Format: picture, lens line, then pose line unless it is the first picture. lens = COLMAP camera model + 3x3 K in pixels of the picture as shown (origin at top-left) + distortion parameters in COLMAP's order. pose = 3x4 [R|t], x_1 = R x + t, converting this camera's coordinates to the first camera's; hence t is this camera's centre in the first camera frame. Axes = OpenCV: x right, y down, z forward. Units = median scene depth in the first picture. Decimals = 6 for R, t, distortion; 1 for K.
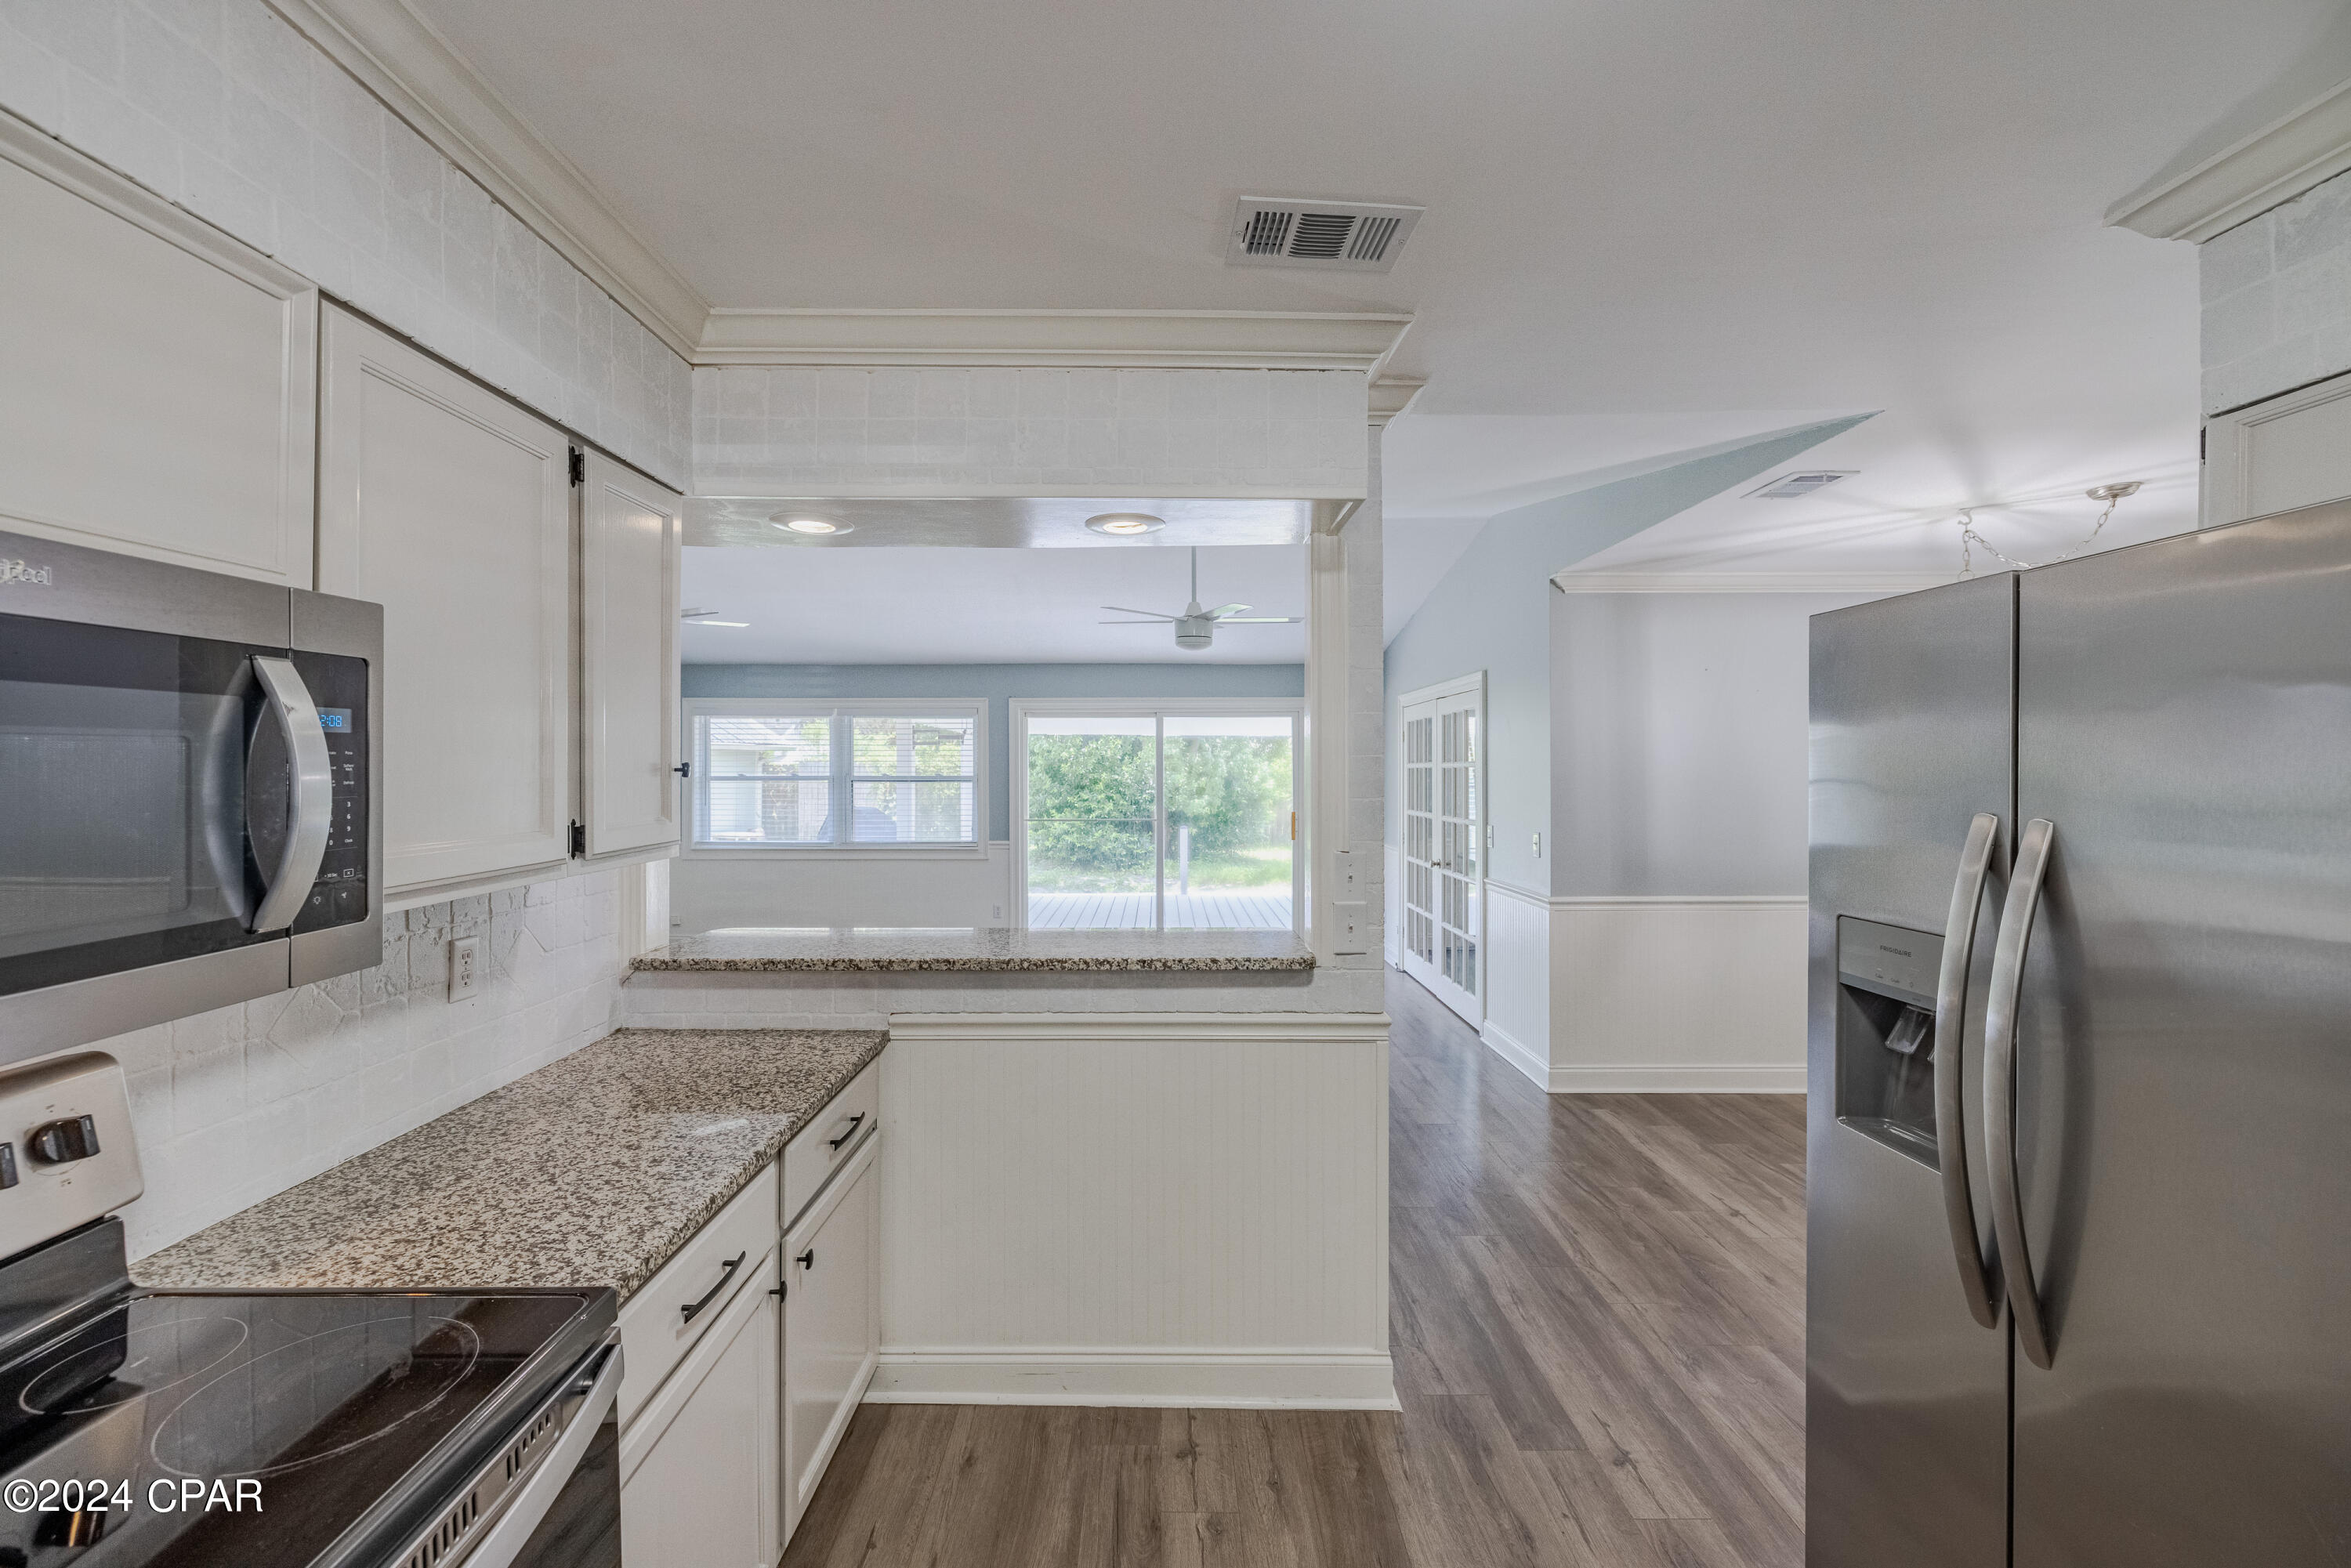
lens RADIAL K [[990.4, 0, 1171.1], [0, 990.4, 767.8], [0, 0, 1]] dist [-0.002688, 0.000748]
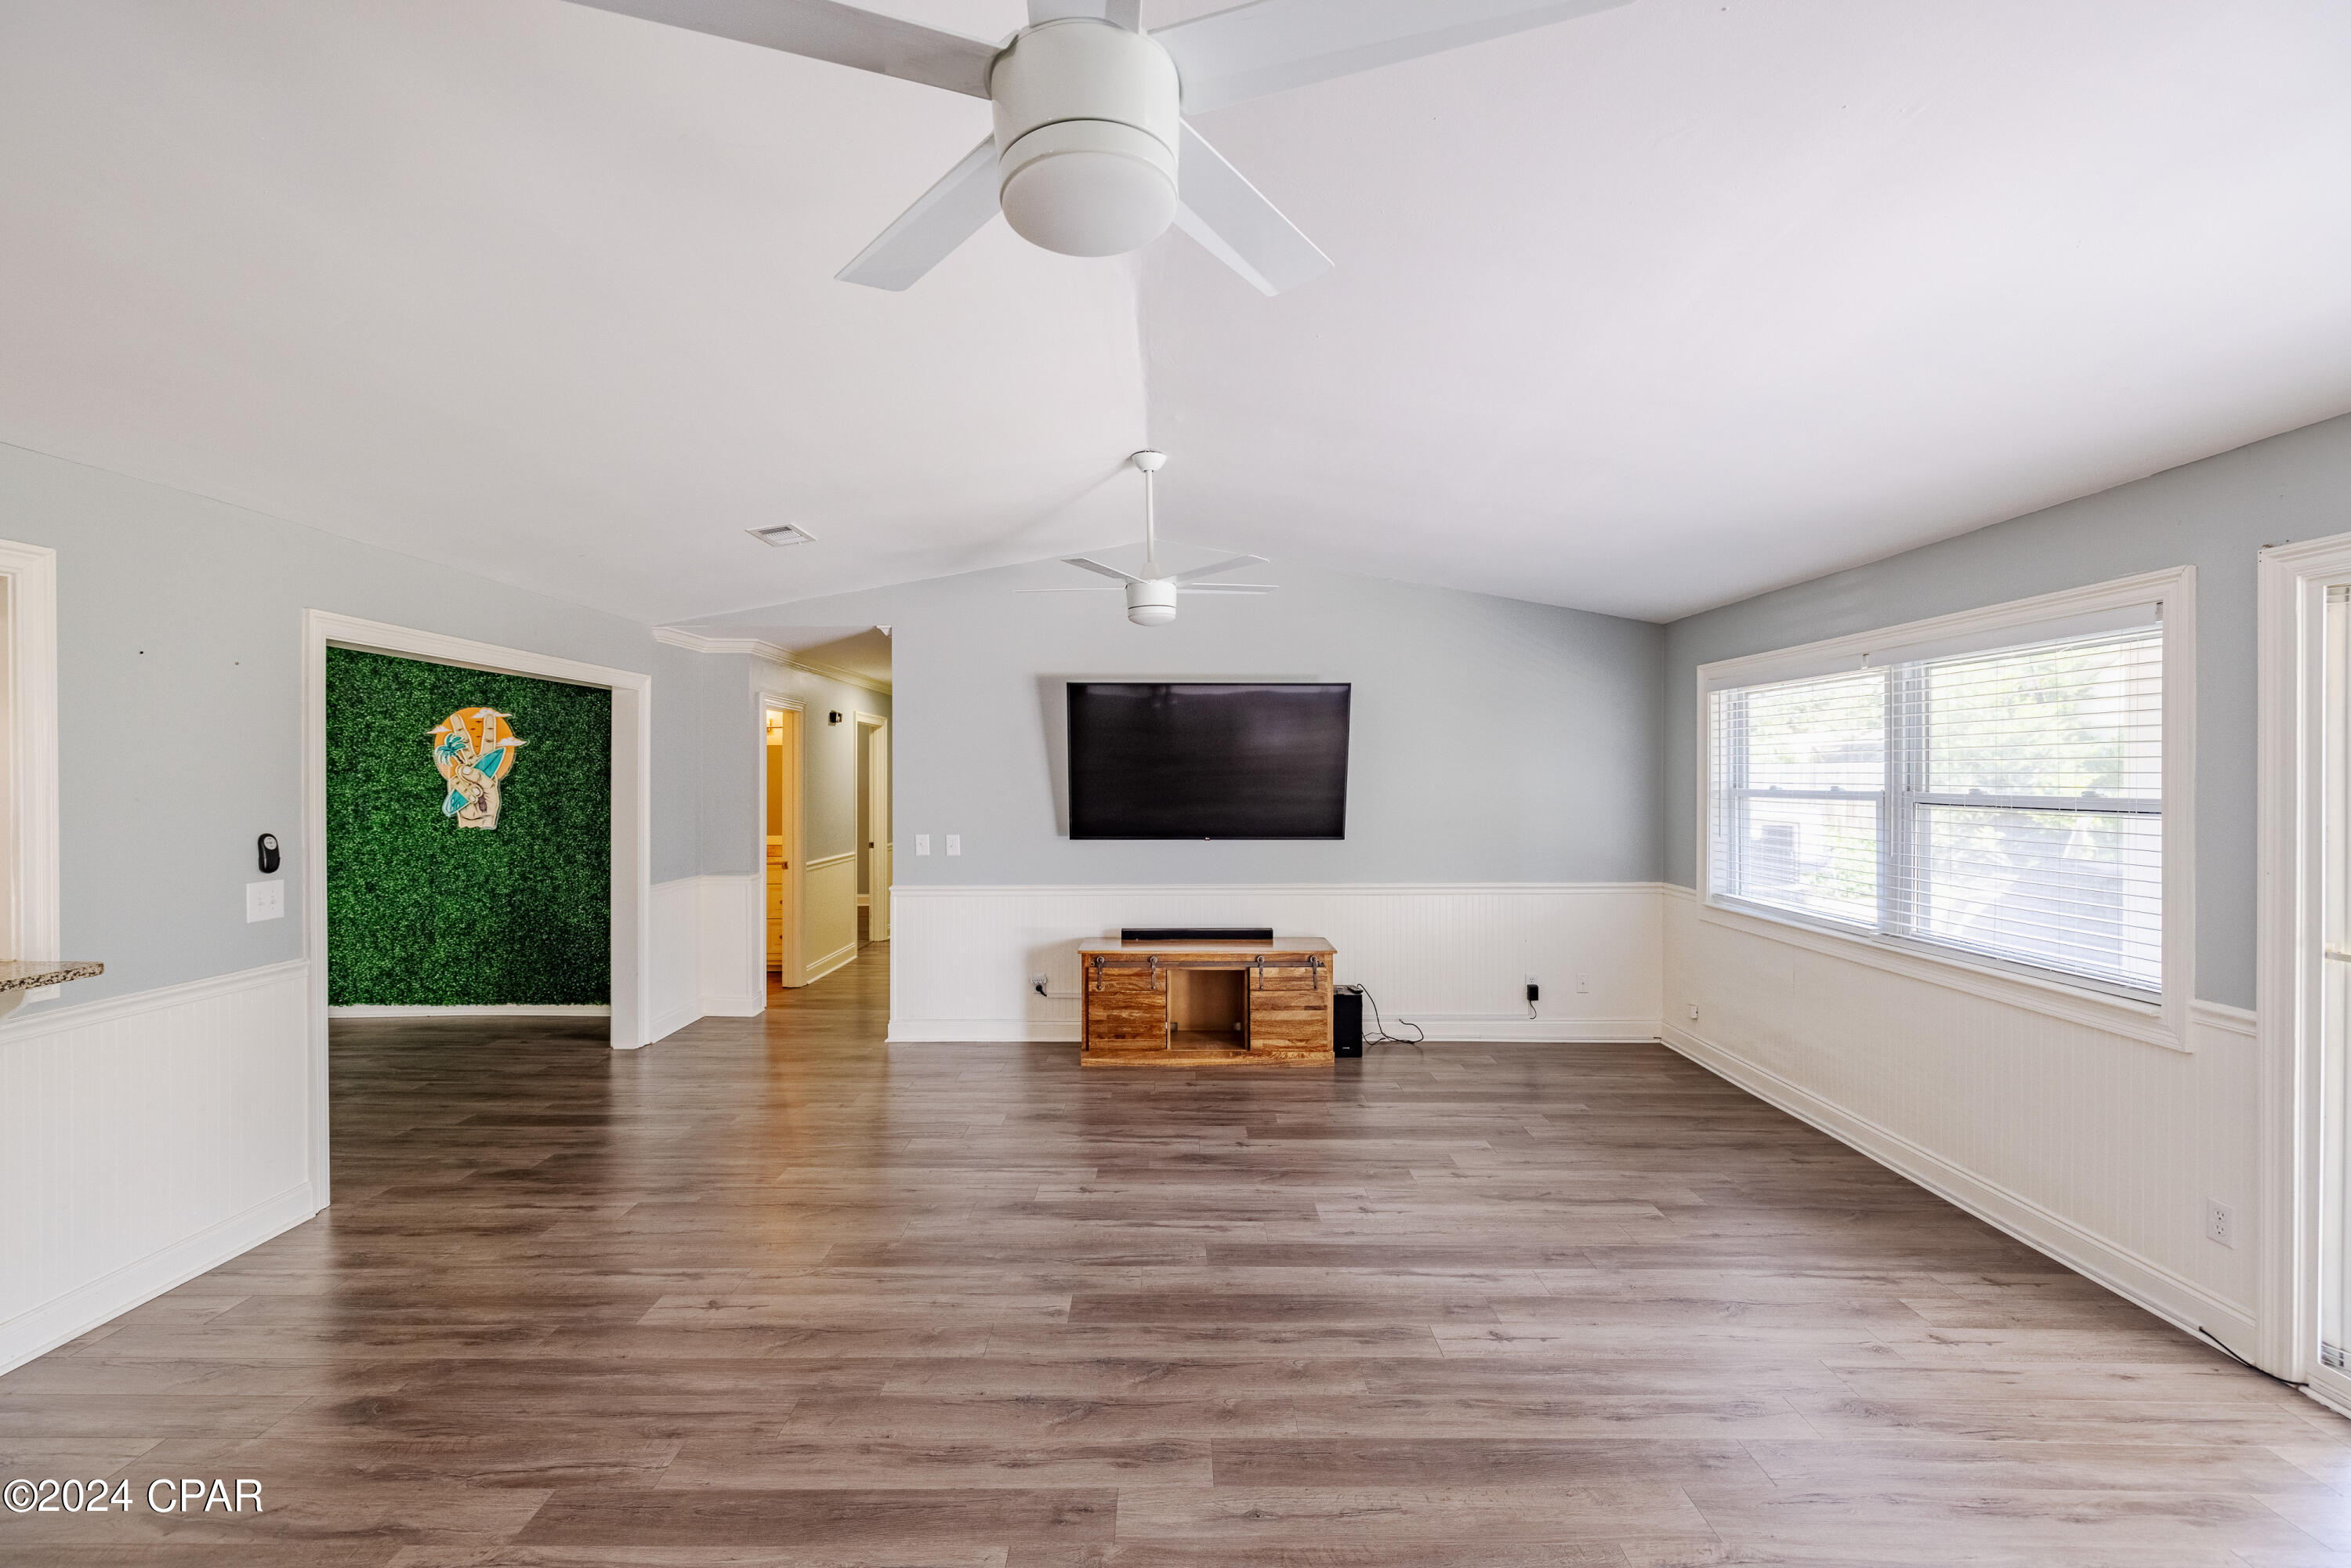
lens RADIAL K [[990.4, 0, 1188.4], [0, 990.4, 779.9], [0, 0, 1]] dist [-0.002688, 0.000748]
pose [[-0.016245, 0.005714, -0.999852, 0.536341], [0.005924, 0.999967, 0.005619, -0.009546], [0.999850, -0.005832, -0.016279, 2.373983]]
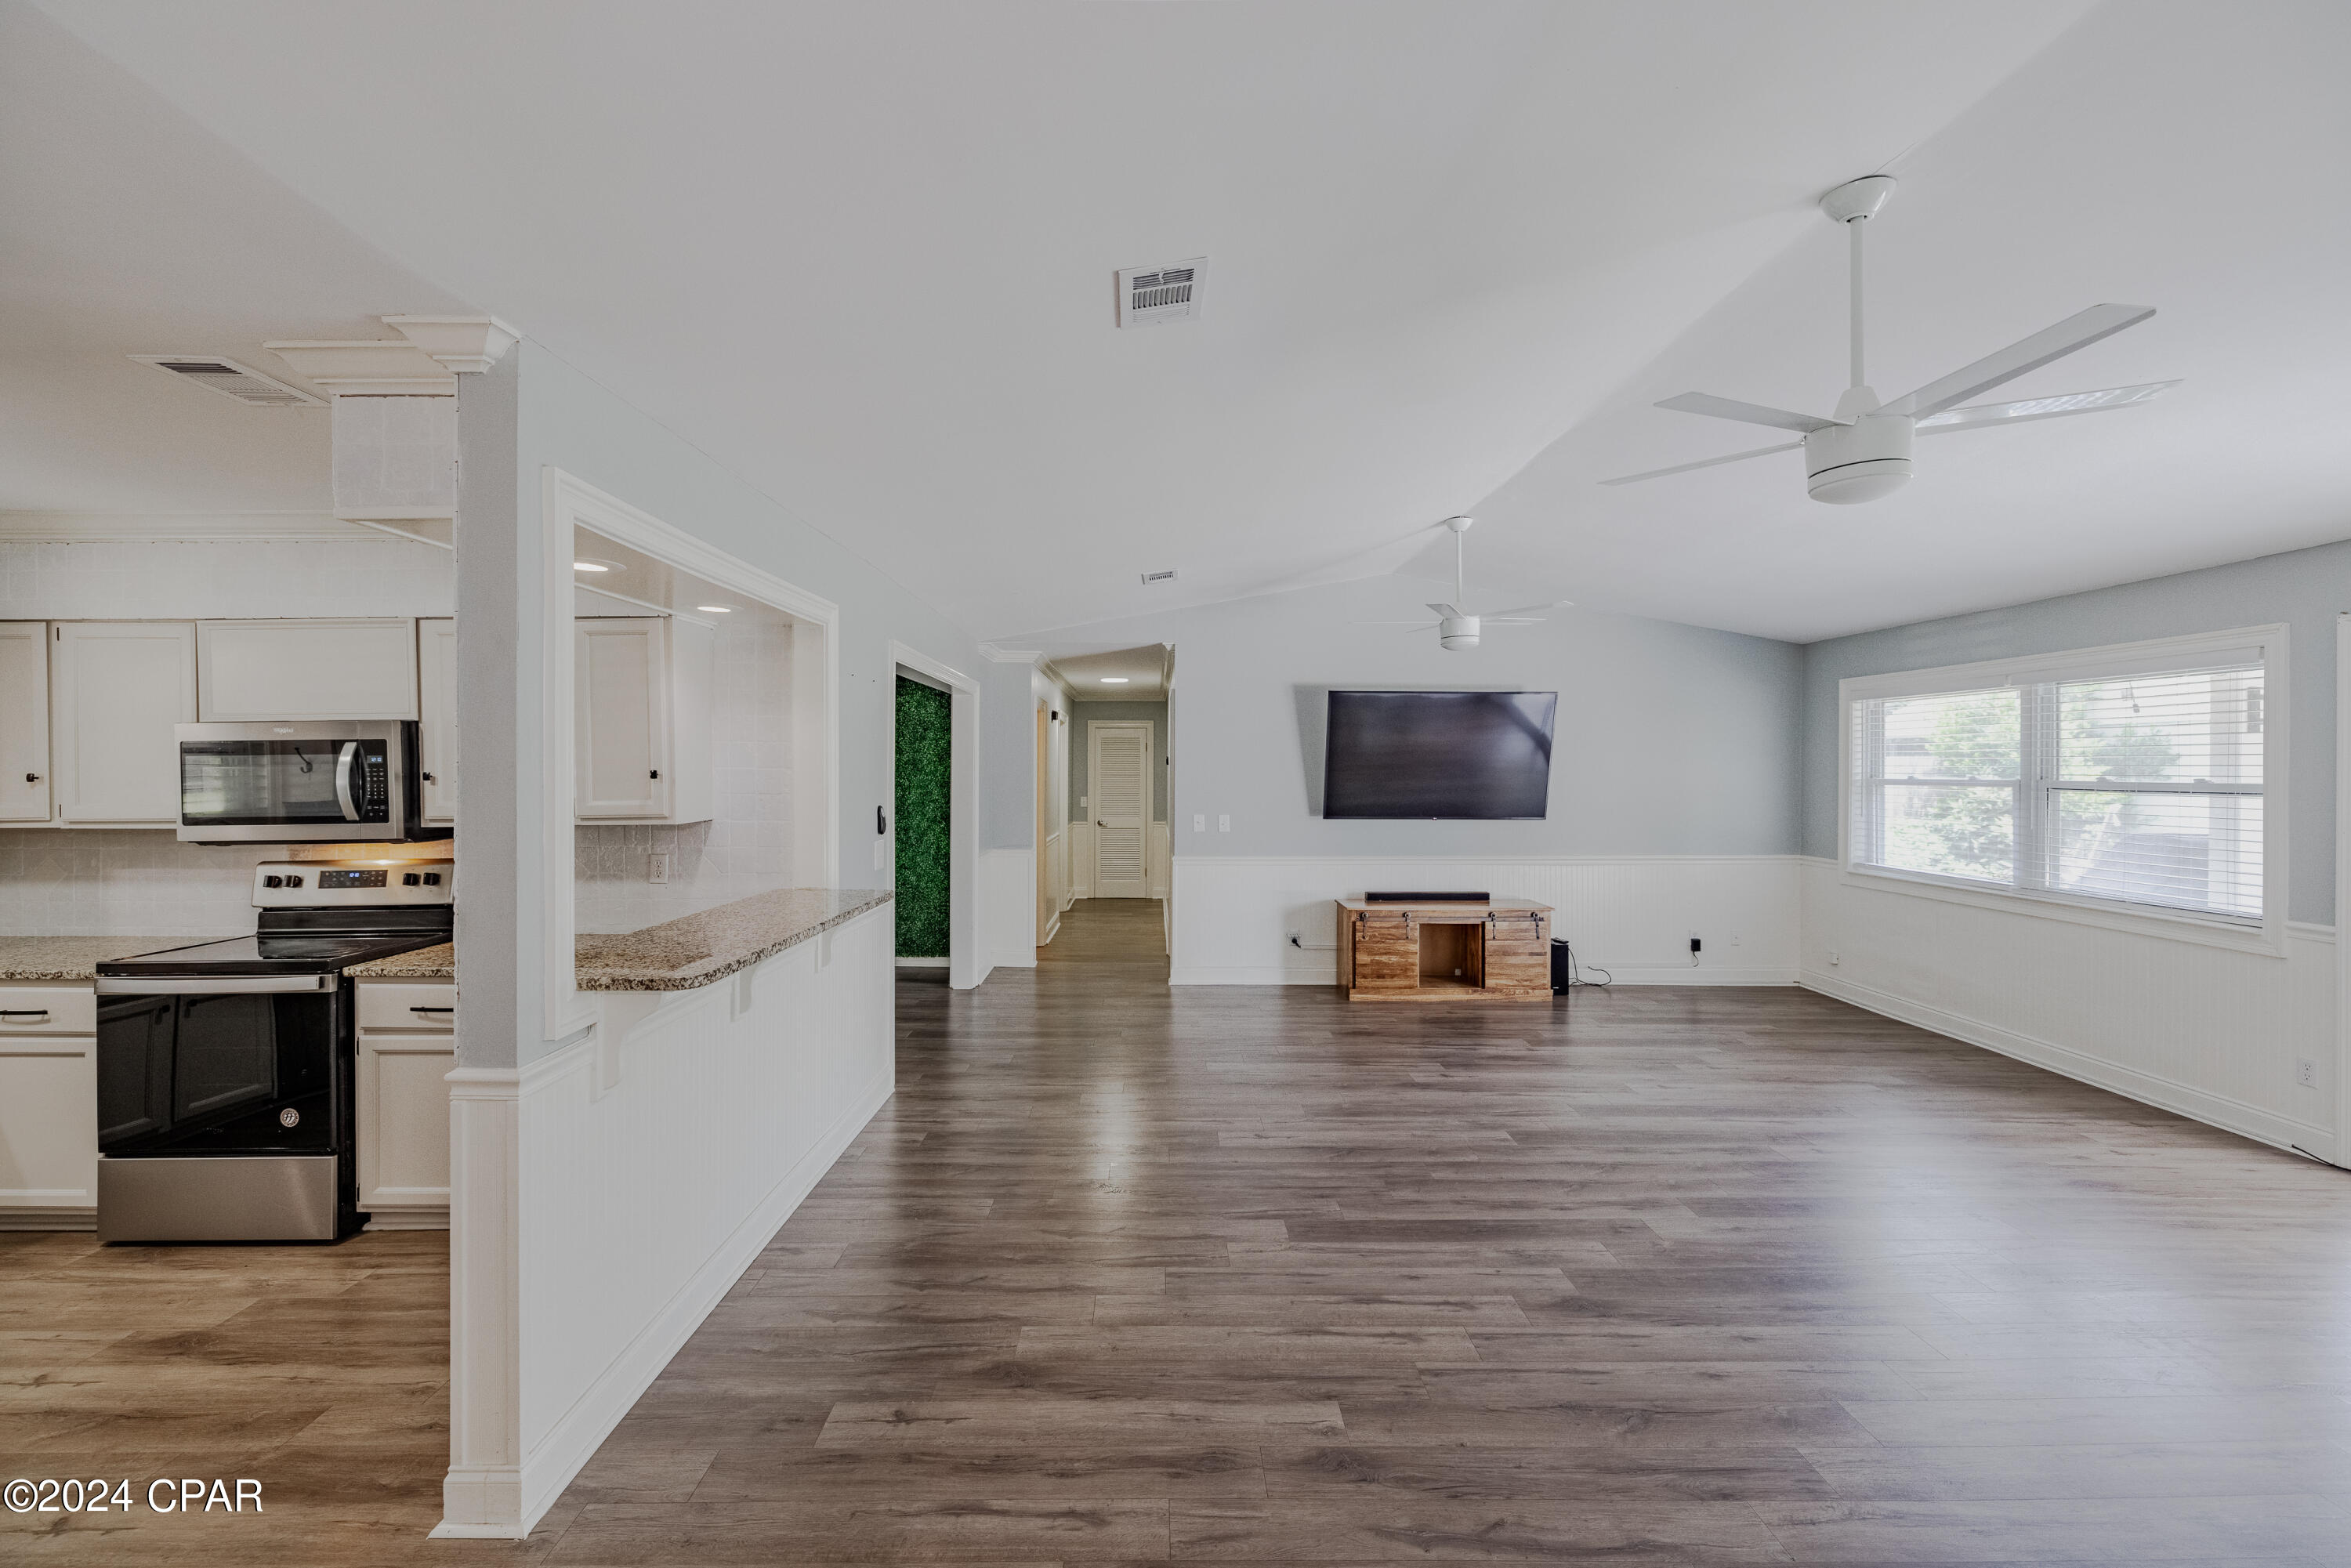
lens RADIAL K [[990.4, 0, 1175.1], [0, 990.4, 771.0], [0, 0, 1]] dist [-0.002688, 0.000748]
pose [[-0.003416, 0.005649, -0.999978, 1.062096], [0.002292, 0.999981, 0.005641, -0.010028], [0.999992, -0.002272, -0.003429, 1.624621]]
